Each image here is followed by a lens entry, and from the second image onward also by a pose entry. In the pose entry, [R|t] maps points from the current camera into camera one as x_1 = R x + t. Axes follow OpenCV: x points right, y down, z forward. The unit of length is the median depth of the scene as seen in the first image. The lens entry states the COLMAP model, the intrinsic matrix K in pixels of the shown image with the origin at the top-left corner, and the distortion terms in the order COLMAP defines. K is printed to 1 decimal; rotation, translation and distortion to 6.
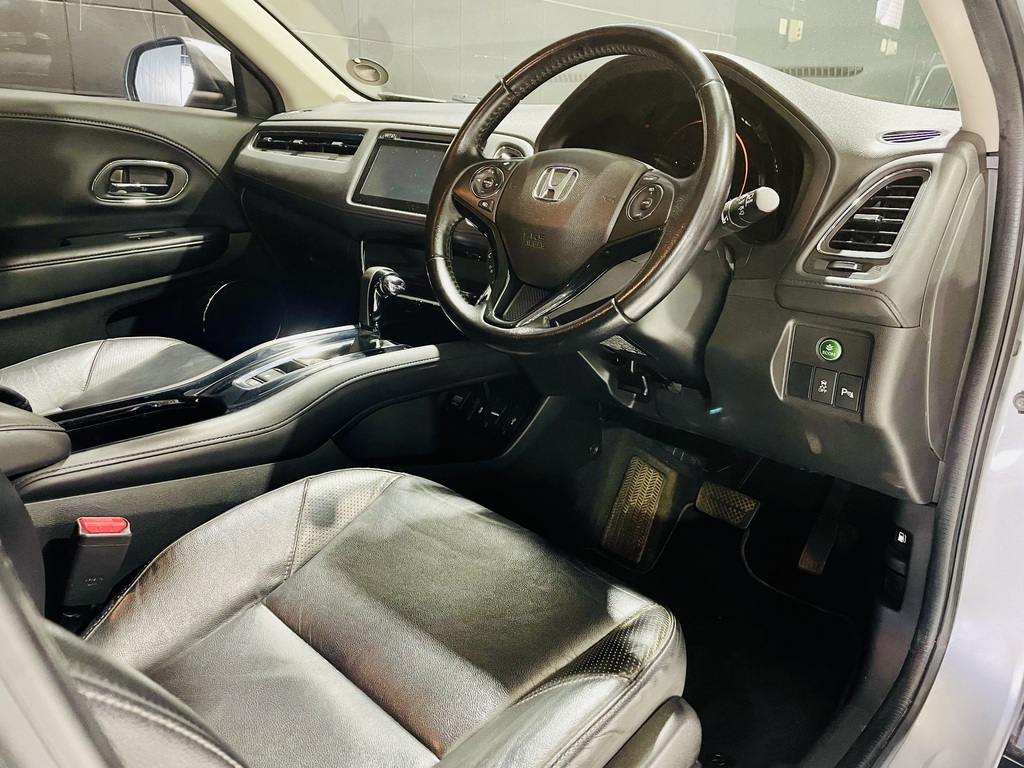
lens RADIAL K [[762.7, 0, 512.0], [0, 762.7, 384.0], [0, 0, 1]] dist [0.001958, -0.083394]
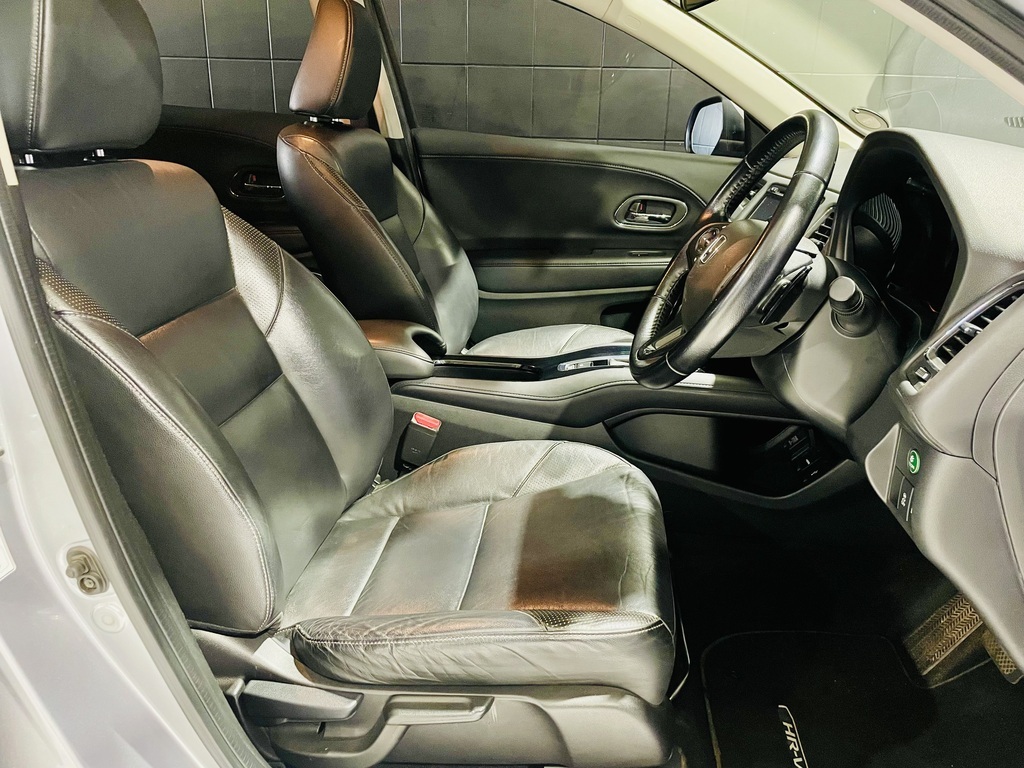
lens RADIAL K [[762.7, 0, 512.0], [0, 762.7, 384.0], [0, 0, 1]] dist [0.001958, -0.083394]
pose [[0.572427, 0.234584, -0.785683, 0.506958], [-0.244009, 0.963525, 0.109905, -0.072776], [0.782807, 0.128801, 0.608788, 0.052648]]
